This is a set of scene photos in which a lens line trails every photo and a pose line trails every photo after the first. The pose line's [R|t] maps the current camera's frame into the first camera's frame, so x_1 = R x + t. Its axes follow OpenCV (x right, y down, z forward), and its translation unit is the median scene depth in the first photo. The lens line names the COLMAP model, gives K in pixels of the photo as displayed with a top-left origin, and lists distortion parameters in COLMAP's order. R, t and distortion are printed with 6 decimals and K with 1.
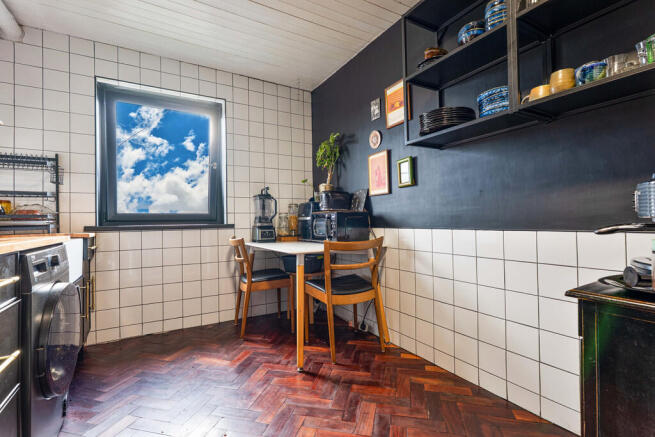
lens RADIAL K [[299.4, 0, 325.8], [0, 299.4, 216.9], [0, 0, 1]] dist [0.001909, -0.001801]
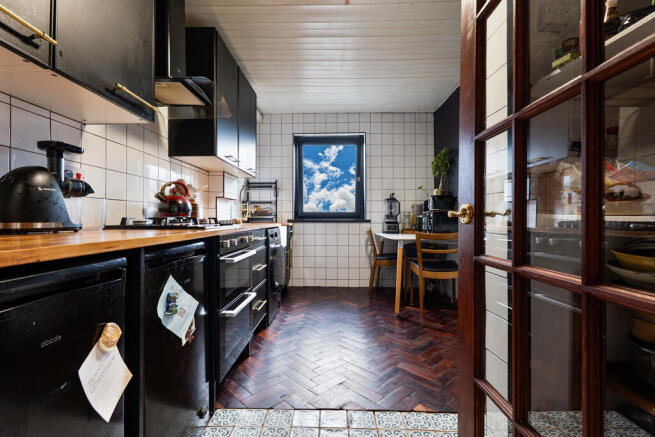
lens RADIAL K [[299.4, 0, 327.4], [0, 299.4, 218.1], [0, 0, 1]] dist [0.001909, -0.001801]
pose [[0.849442, 0.013810, -0.527501, 0.311593], [-0.006598, 0.999857, 0.015551, -0.005646], [0.527641, -0.009730, 0.849412, -0.362904]]
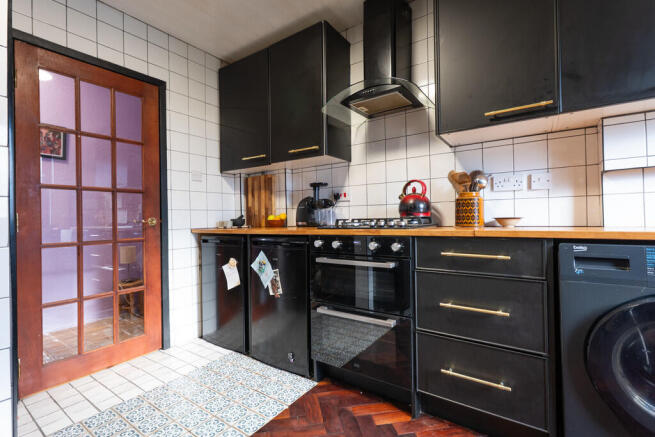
lens RADIAL K [[299.4, 0, 325.6], [0, 299.4, 217.0], [0, 0, 1]] dist [0.001909, -0.001801]
pose [[-0.915226, 0.031501, -0.401707, 0.070475], [0.039100, 0.999178, -0.010728, 0.006084], [0.401039, -0.025525, -0.915705, 0.675298]]
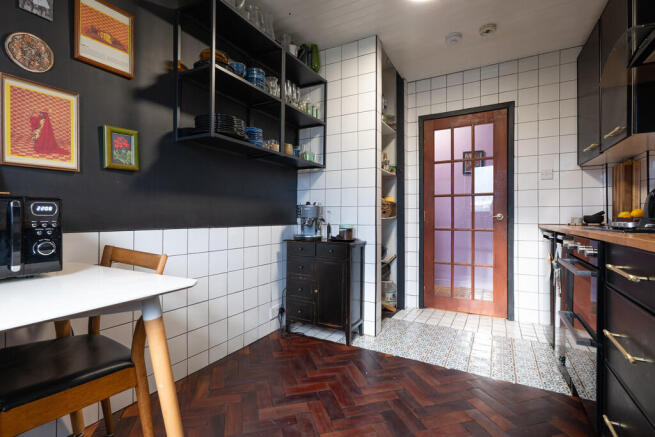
lens RADIAL K [[299.4, 0, 326.3], [0, 299.4, 218.1], [0, 0, 1]] dist [0.001909, -0.001801]
pose [[-0.494602, 0.012234, 0.869033, -0.478153], [-0.003893, 0.999860, -0.016292, 0.016033], [-0.869111, -0.011441, -0.494485, 0.794711]]
